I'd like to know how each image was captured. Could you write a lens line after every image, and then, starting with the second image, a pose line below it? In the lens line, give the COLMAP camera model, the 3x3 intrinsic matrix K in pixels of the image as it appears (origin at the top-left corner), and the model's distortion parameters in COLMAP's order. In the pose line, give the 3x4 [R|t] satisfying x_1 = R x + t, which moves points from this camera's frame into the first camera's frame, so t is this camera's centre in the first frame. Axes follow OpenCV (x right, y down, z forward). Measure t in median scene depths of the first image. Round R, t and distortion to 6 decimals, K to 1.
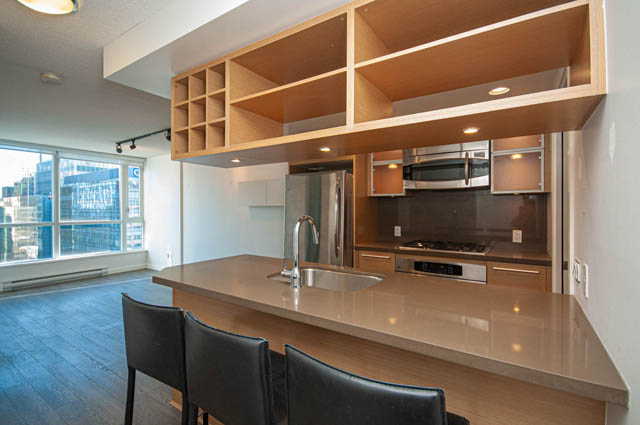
lens RADIAL K [[271.3, 0, 322.8], [0, 271.3, 208.4], [0, 0, 1]] dist [-0.001116, -0.001931]
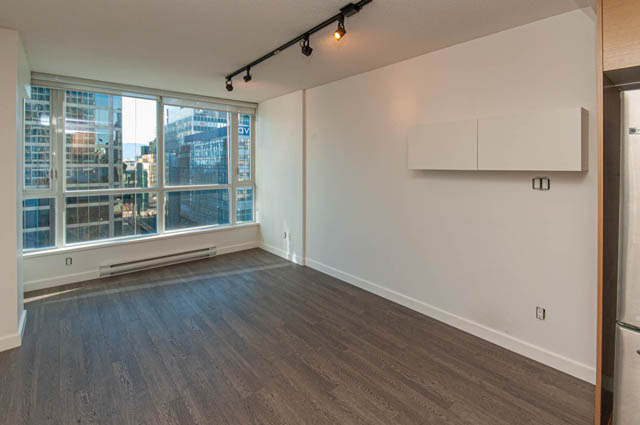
lens RADIAL K [[299.4, 0, 329.3], [0, 299.4, 164.9], [0, 0, 1]] dist [0.000178, 0.000077]
pose [[0.951554, 0.002724, -0.307470, -0.212042], [-0.002769, 0.999996, 0.000289, -0.013612], [0.307470, 0.000577, 0.951558, 0.272200]]
